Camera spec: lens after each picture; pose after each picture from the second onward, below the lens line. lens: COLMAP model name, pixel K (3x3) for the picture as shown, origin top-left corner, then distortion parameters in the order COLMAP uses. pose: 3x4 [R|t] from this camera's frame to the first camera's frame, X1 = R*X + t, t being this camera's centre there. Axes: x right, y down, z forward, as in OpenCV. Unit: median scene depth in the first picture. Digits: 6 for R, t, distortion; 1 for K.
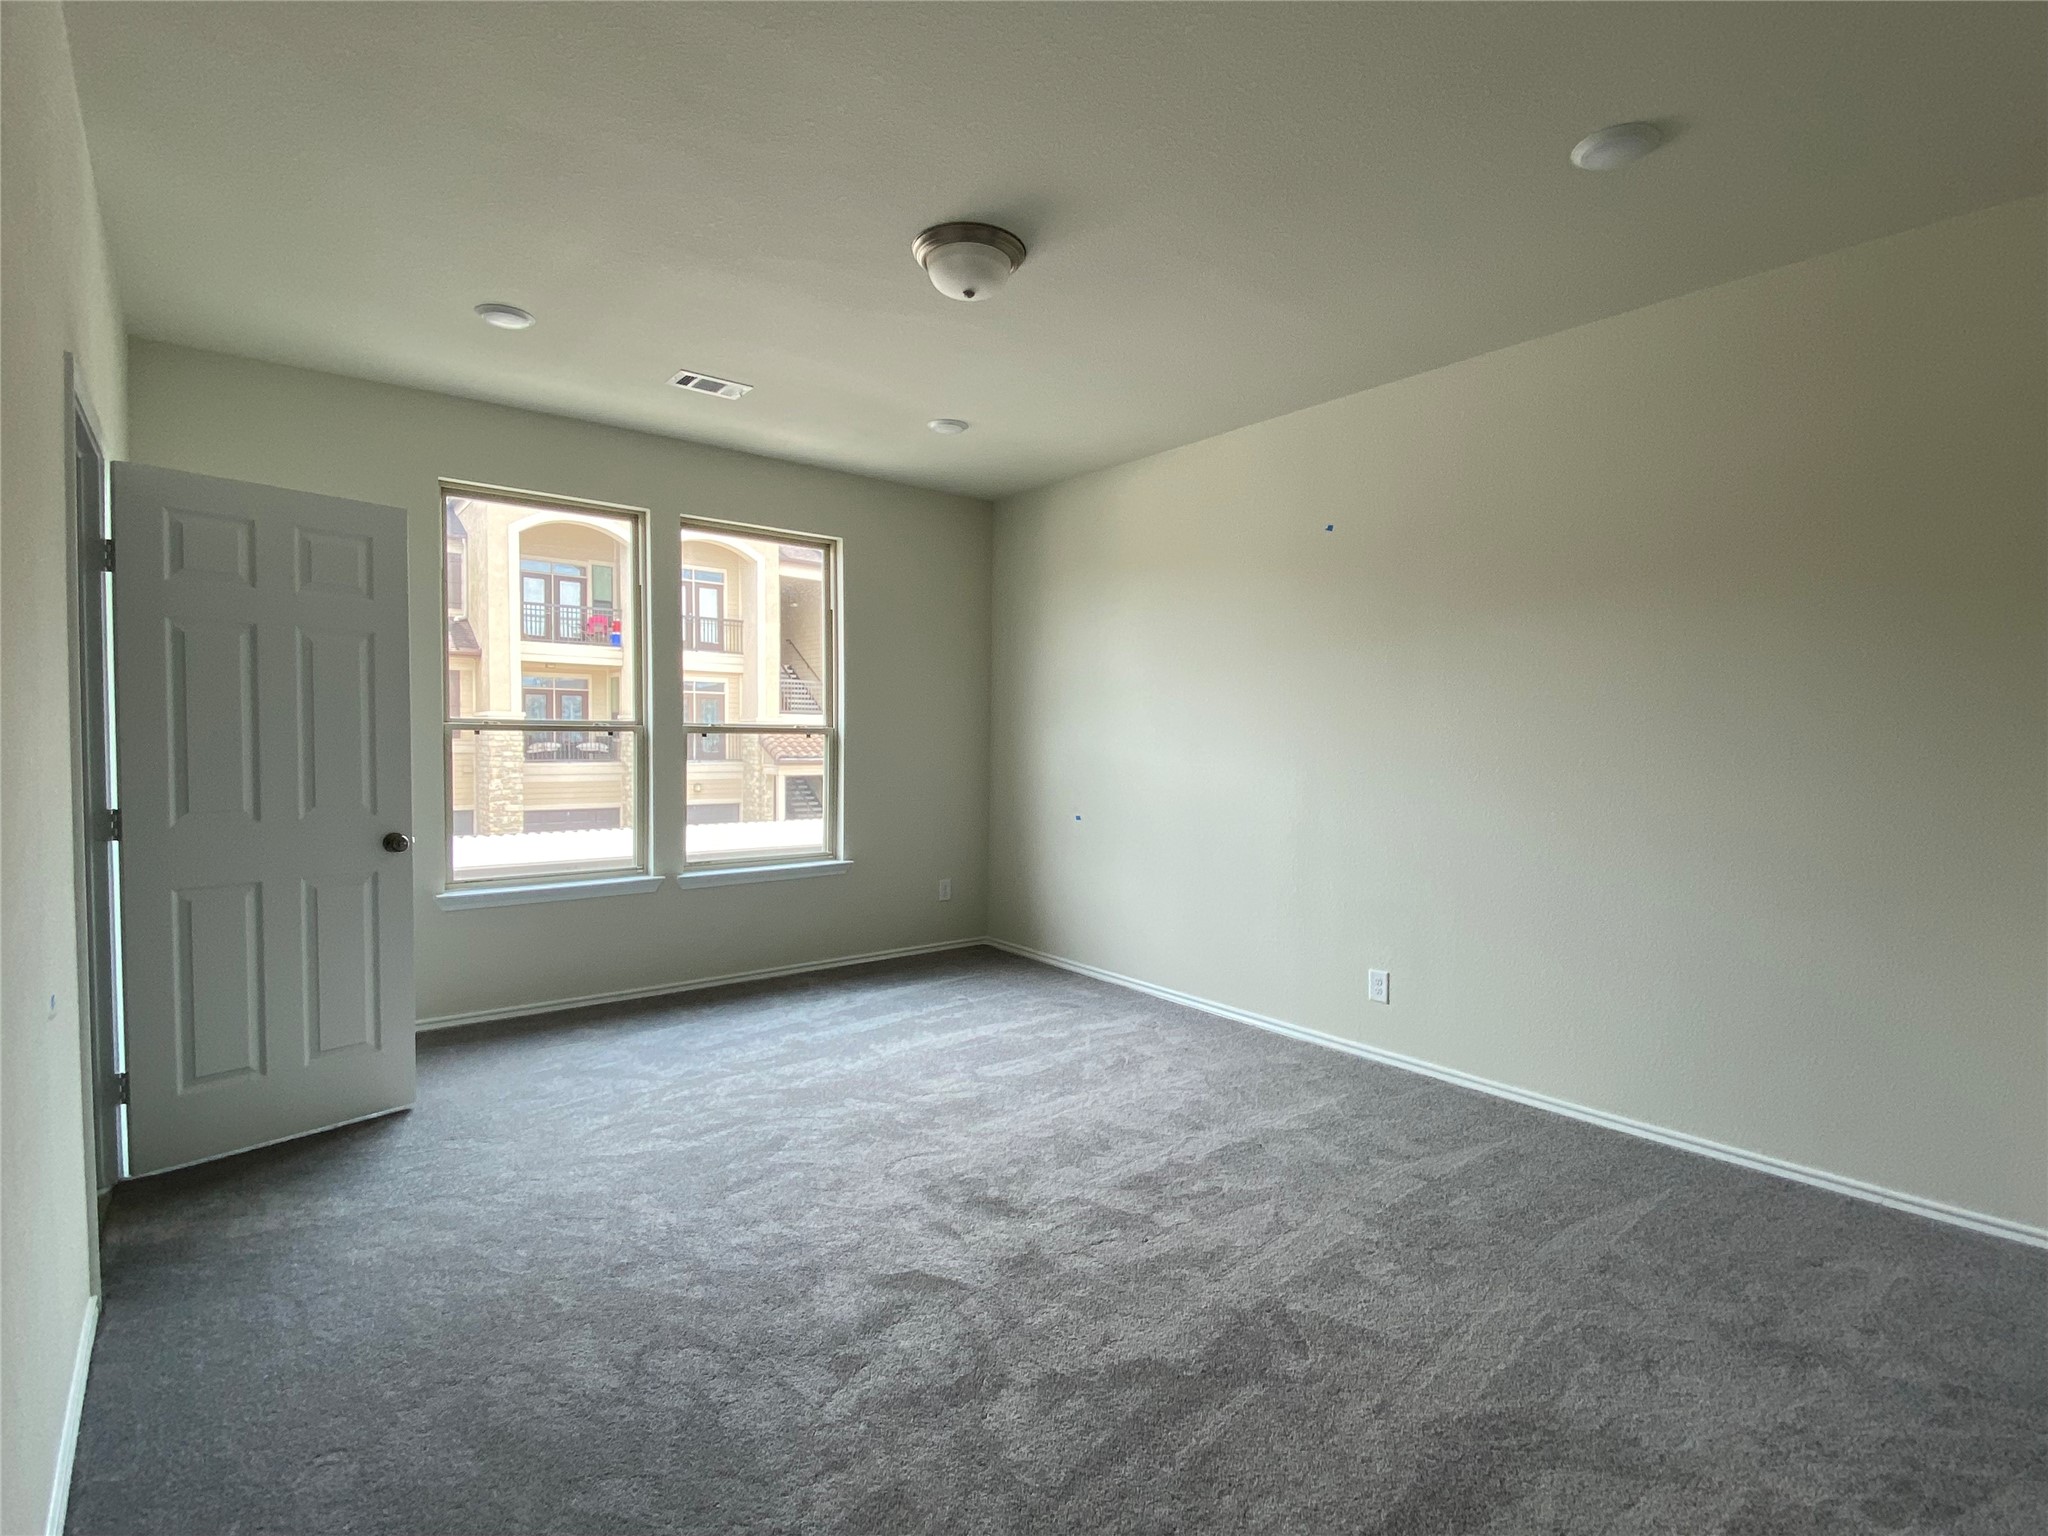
lens RADIAL K [[1024.2, 0, 1024.0], [0, 1024.2, 768.0], [0, 0, 1]] dist [0.025727, -0.000027]
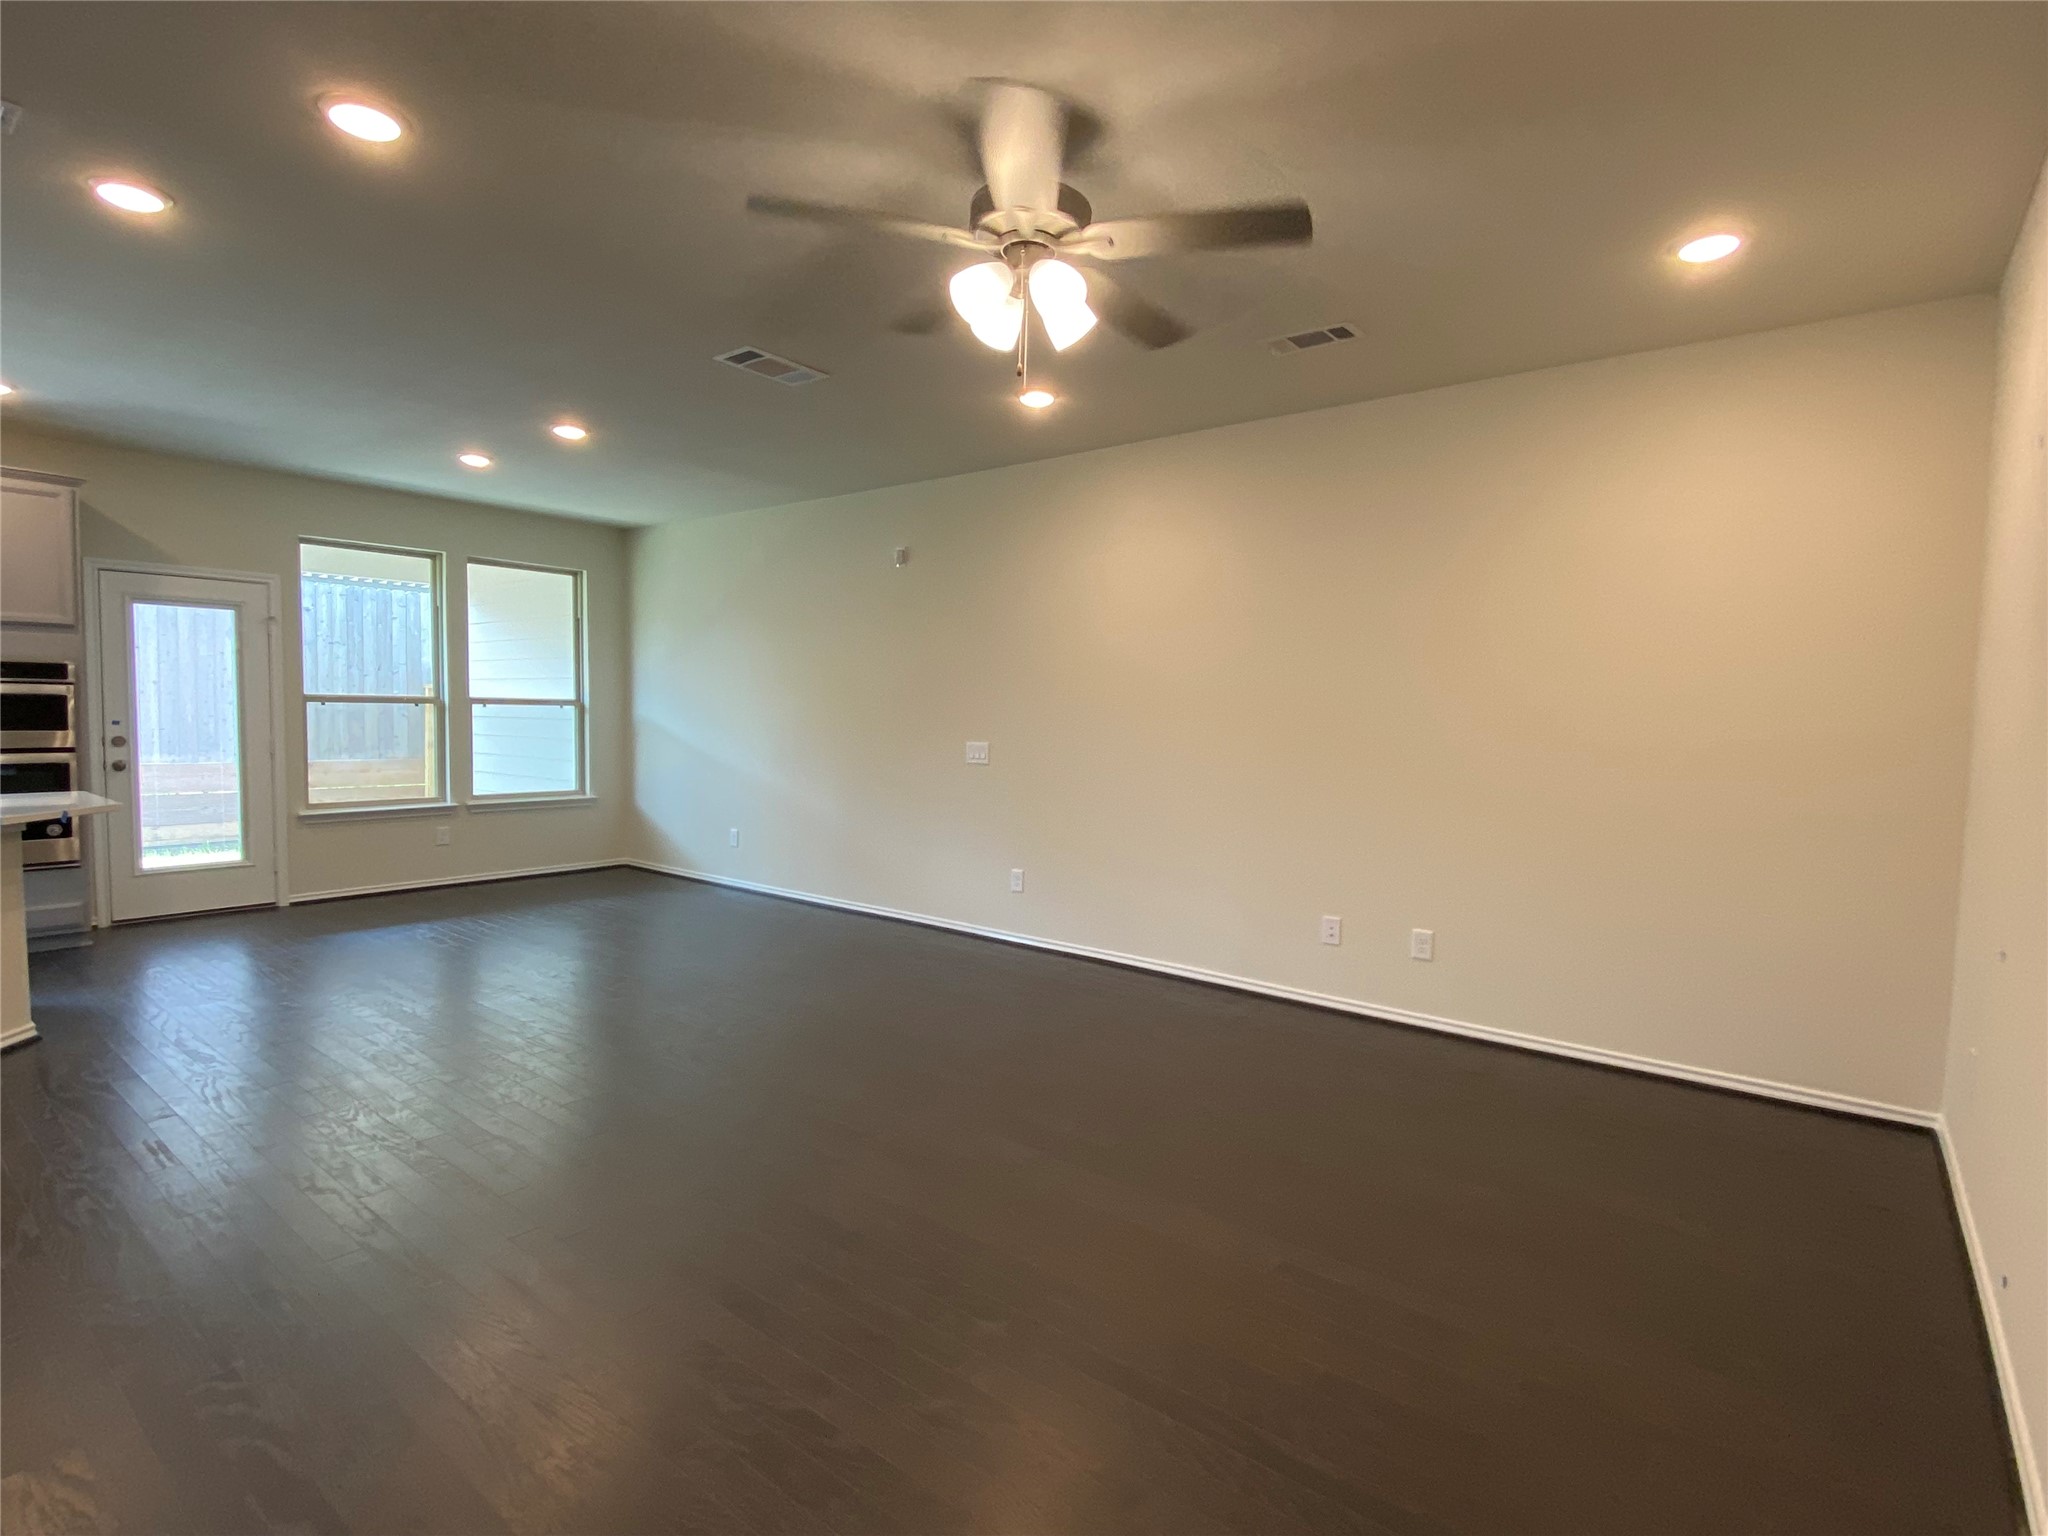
lens RADIAL K [[1024.2, 0, 1024.0], [0, 1024.2, 768.0], [0, 0, 1]] dist [0.025727, -0.000027]
pose [[0.975226, -0.006521, 0.221116, 0.110407], [-0.000121, 0.999550, 0.030012, 0.010678], [-0.221212, -0.029295, 0.974786, -0.611292]]
